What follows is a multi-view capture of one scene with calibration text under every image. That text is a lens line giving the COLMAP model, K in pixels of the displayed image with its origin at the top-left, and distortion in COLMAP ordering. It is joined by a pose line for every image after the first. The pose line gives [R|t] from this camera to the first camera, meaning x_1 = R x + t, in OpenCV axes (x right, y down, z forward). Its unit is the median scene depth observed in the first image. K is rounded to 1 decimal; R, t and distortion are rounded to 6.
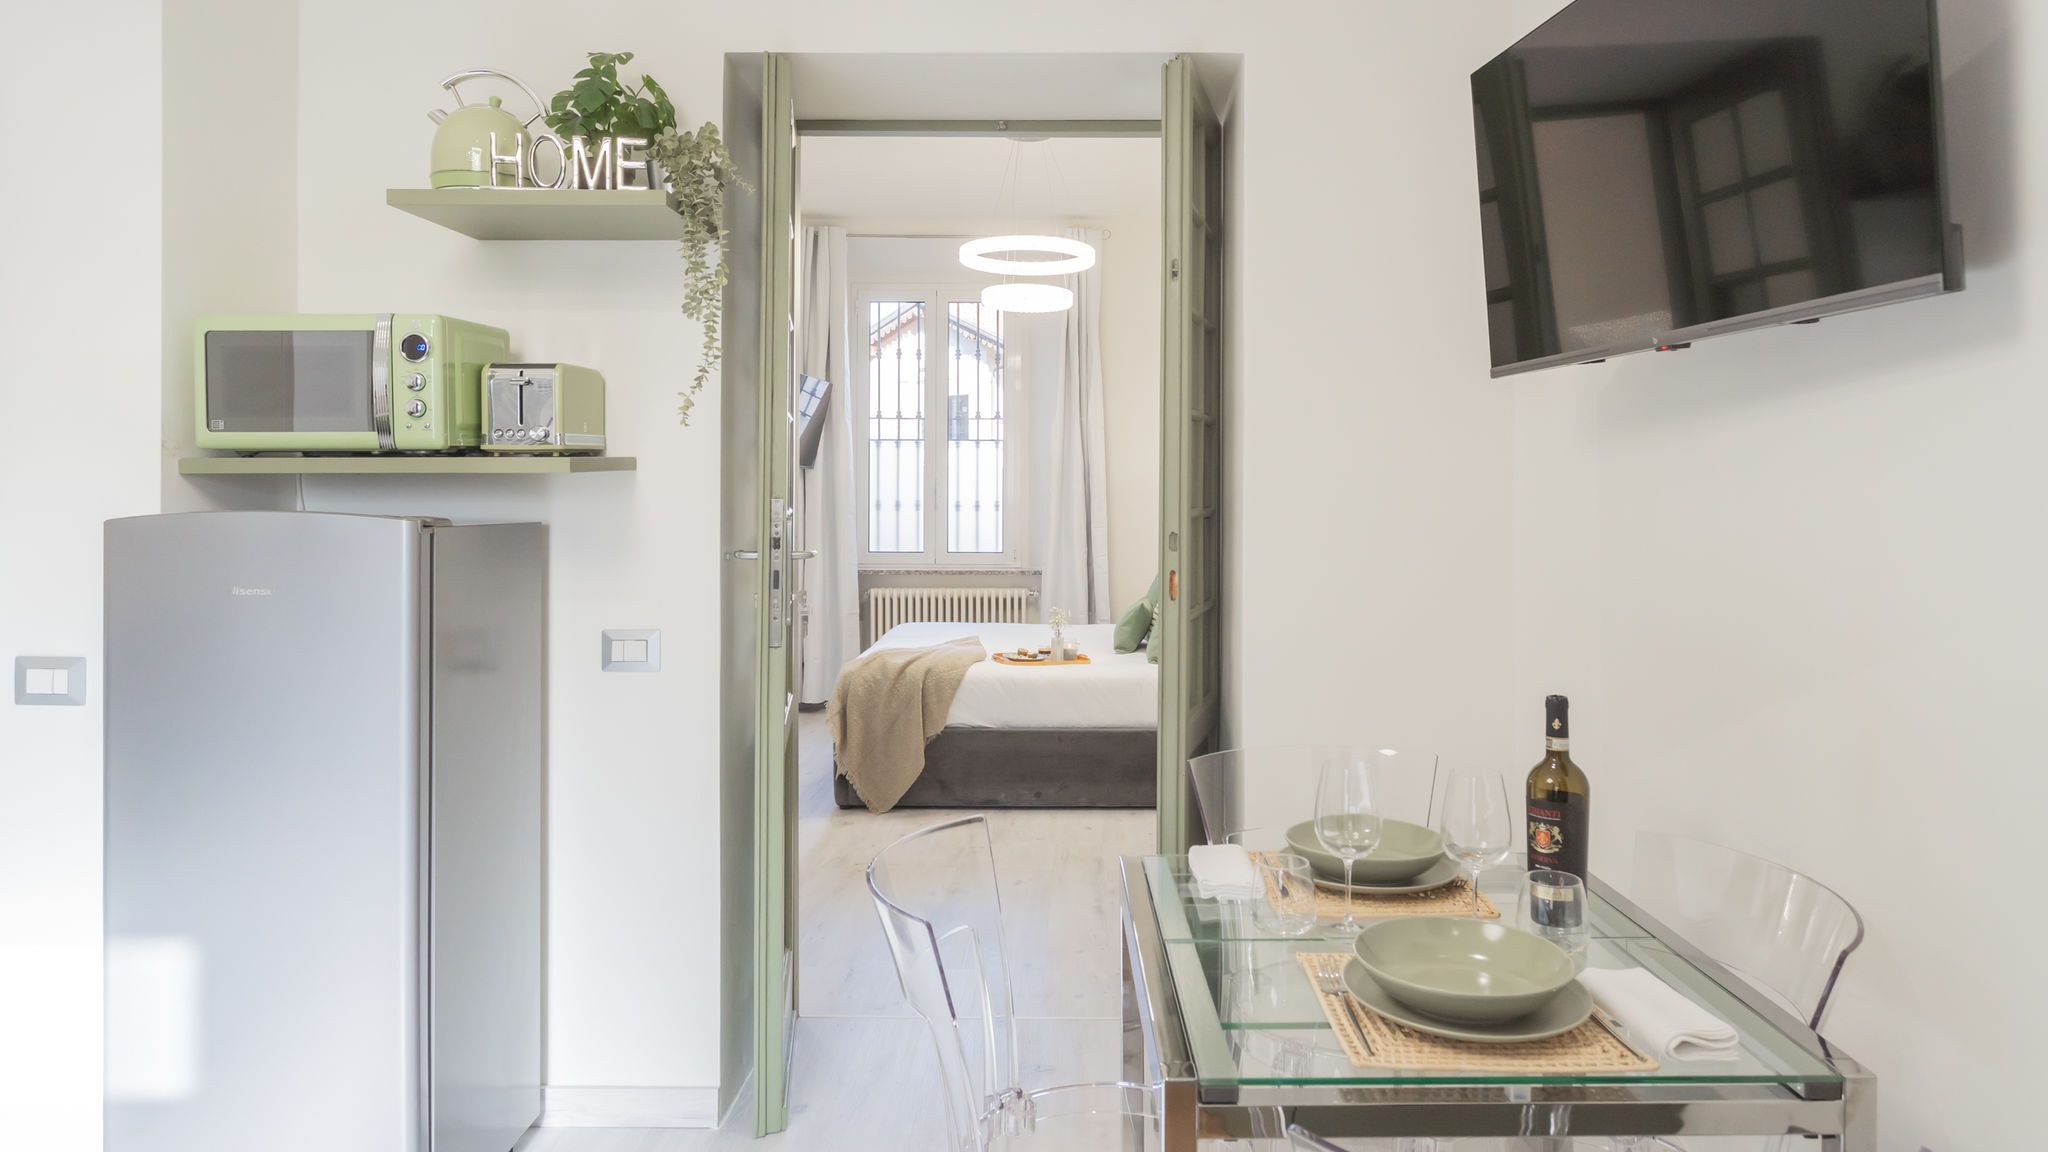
lens RADIAL K [[1222.1, 0, 1067.5], [0, 1222.1, 476.8], [0, 0, 1]] dist [-0.013696, 0.001857]
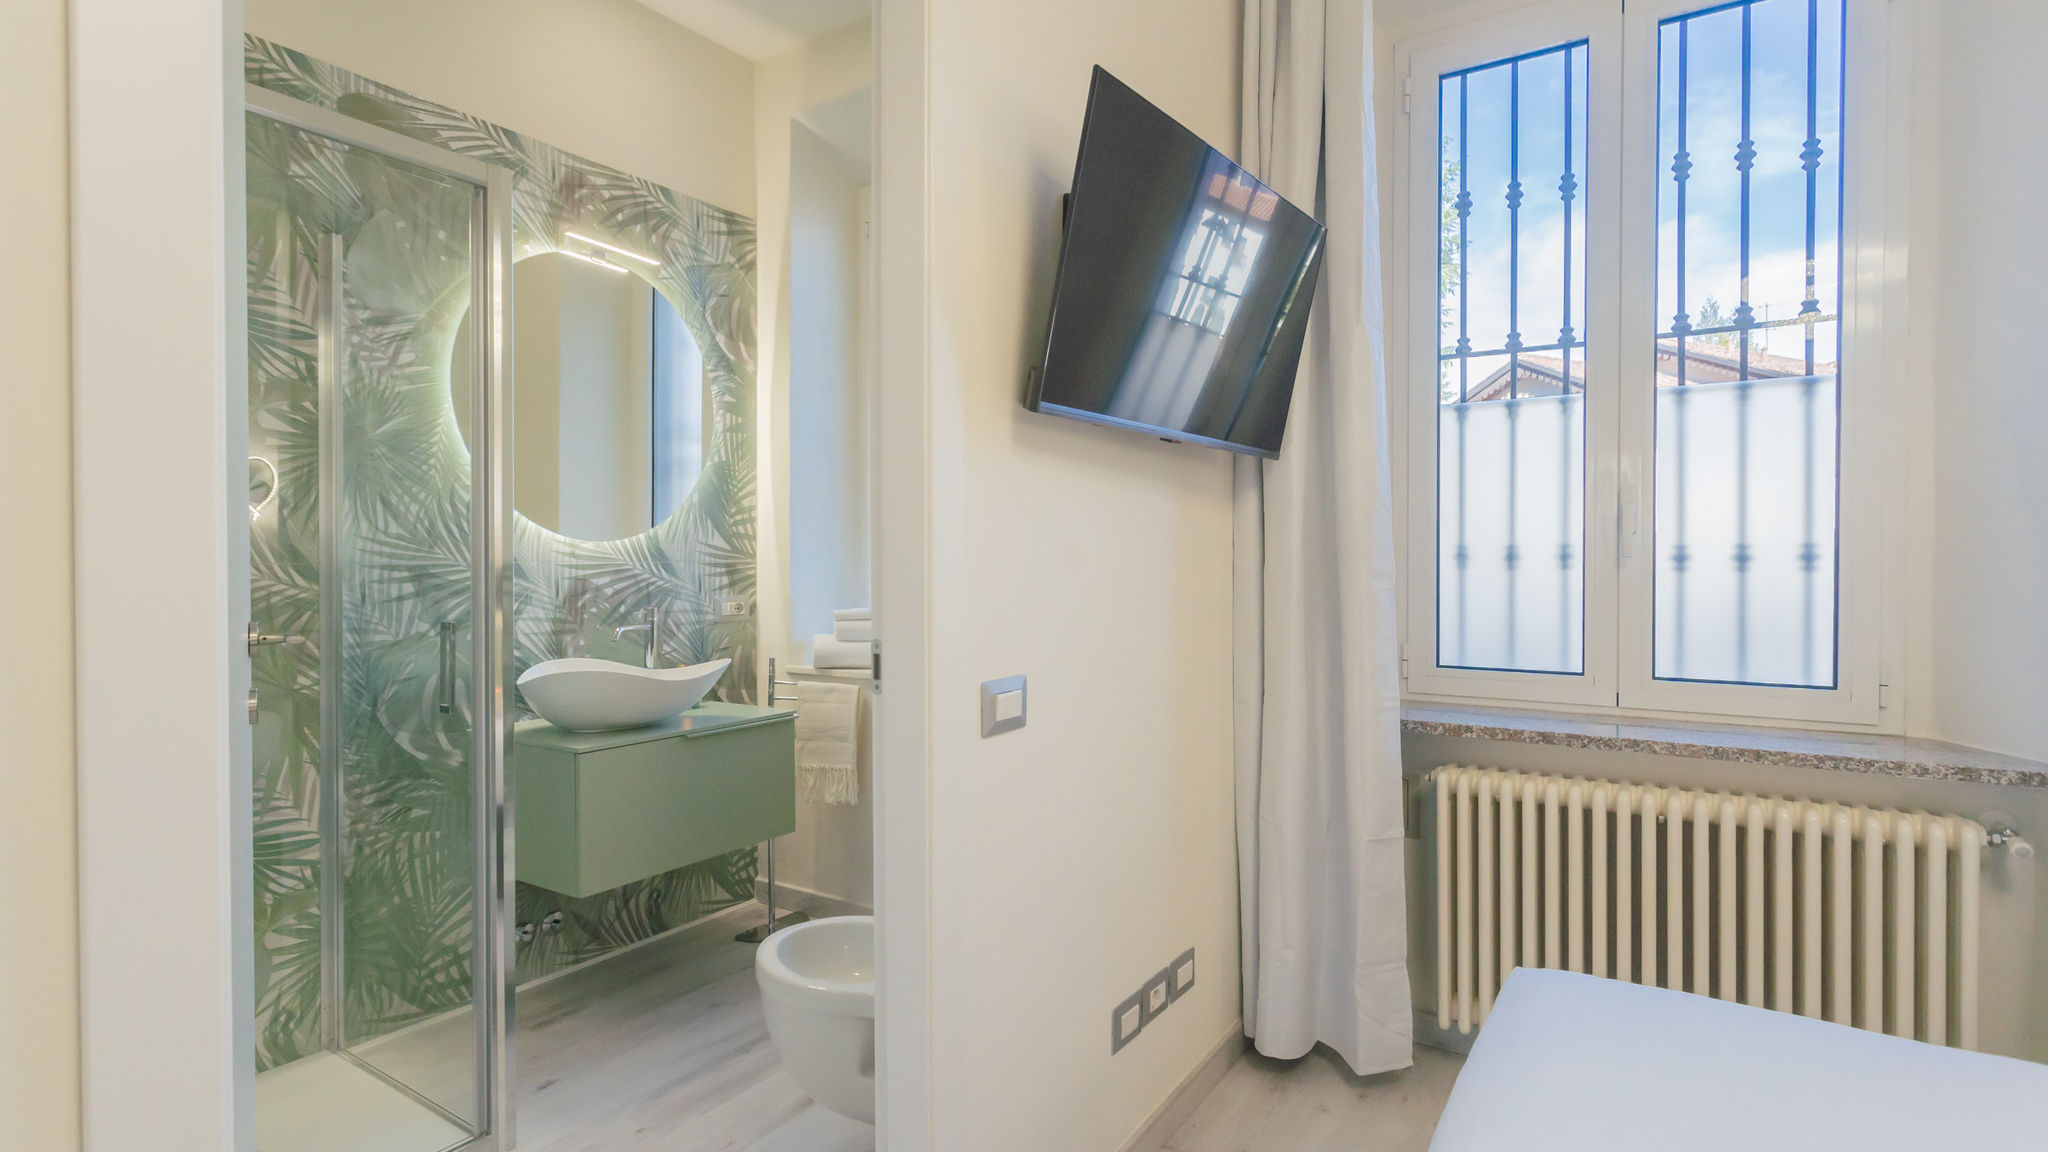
lens RADIAL K [[995.5, 0, 1041.1], [0, 995.5, 575.9], [0, 0, 1]] dist [-0.001949, 0.003673]
pose [[0.843846, 0.004717, -0.536564, -0.144860], [0.010718, 0.999614, 0.025645, 0.030764], [0.536478, -0.027391, 0.843470, 0.987869]]
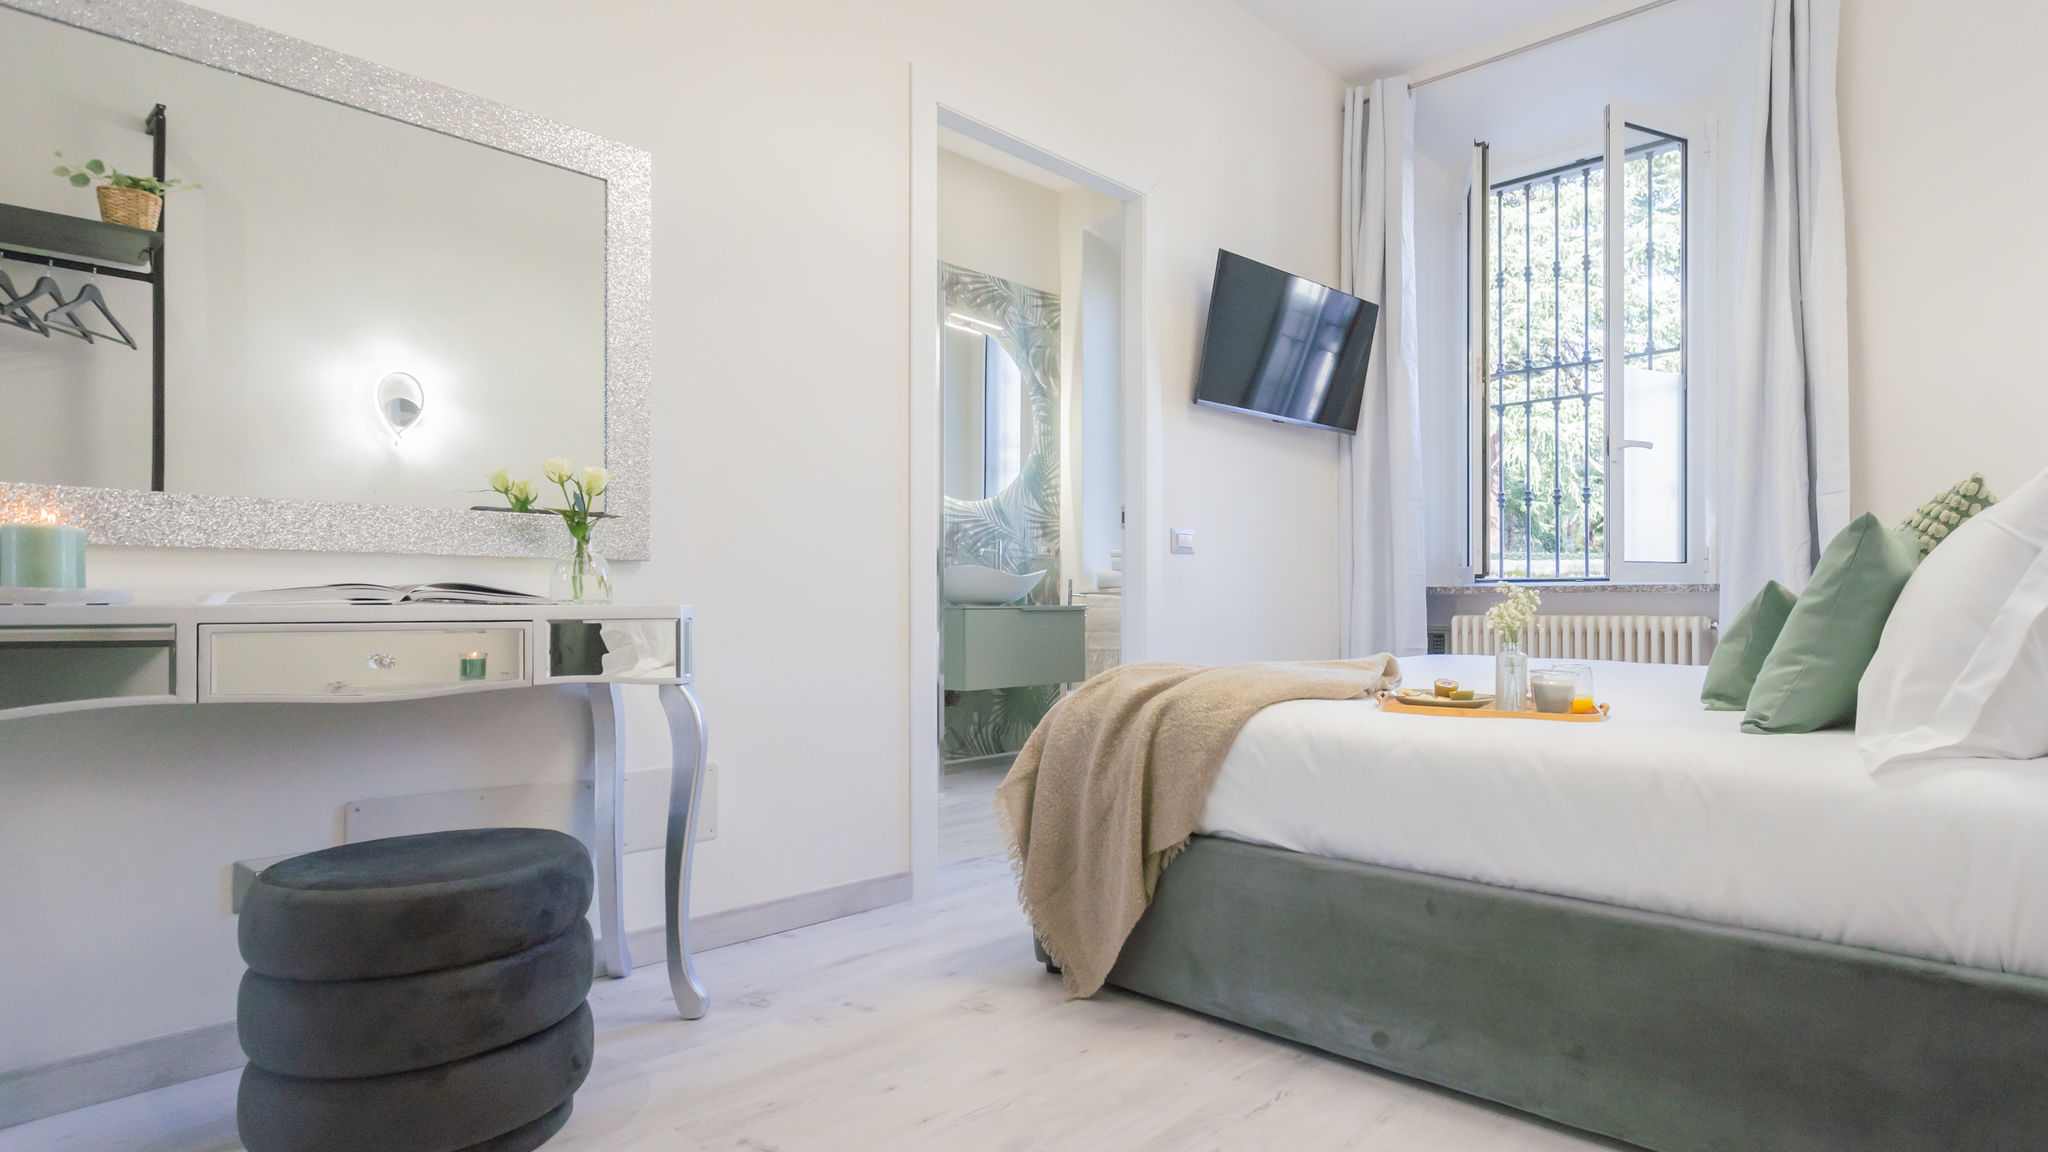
lens RADIAL K [[1054.9, 0, 1227.7], [0, 1054.9, 597.6], [0, 0, 1]] dist [0.007355, 0.000931]
pose [[0.783035, -0.007945, -0.621926, 0.148347], [0.013352, 0.999903, 0.004038, 0.116060], [0.621834, -0.011466, 0.783065, 0.701642]]
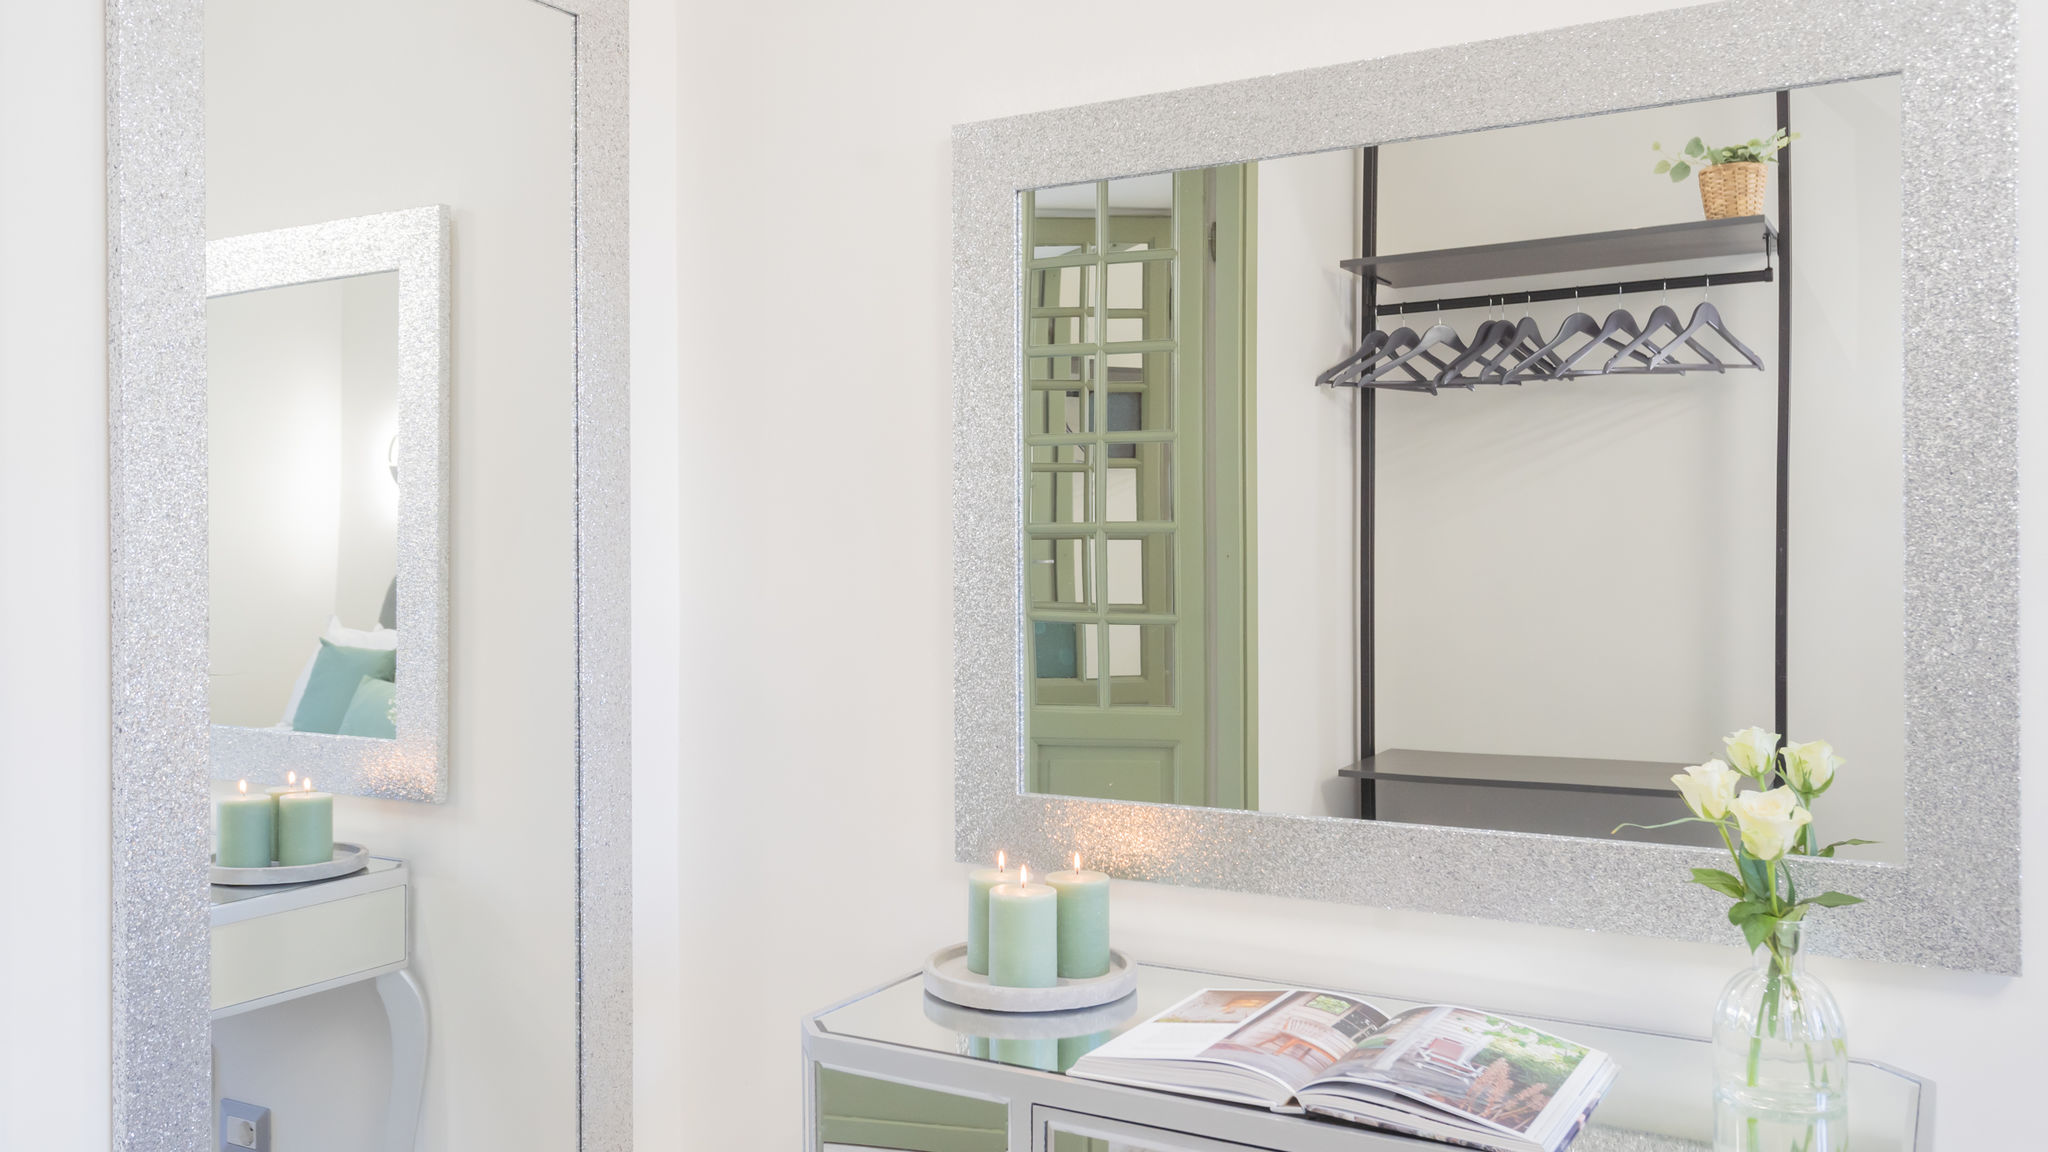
lens RADIAL K [[1632.2, 0, 1013.8], [0, 1632.2, 570.1], [0, 0, 1]] dist [0.007128, 0.005769]
pose [[-0.495201, 0.017648, -0.868599, 0.006897], [0.015675, 0.999812, 0.011378, 0.023736], [0.868637, -0.007981, -0.495384, 0.887282]]
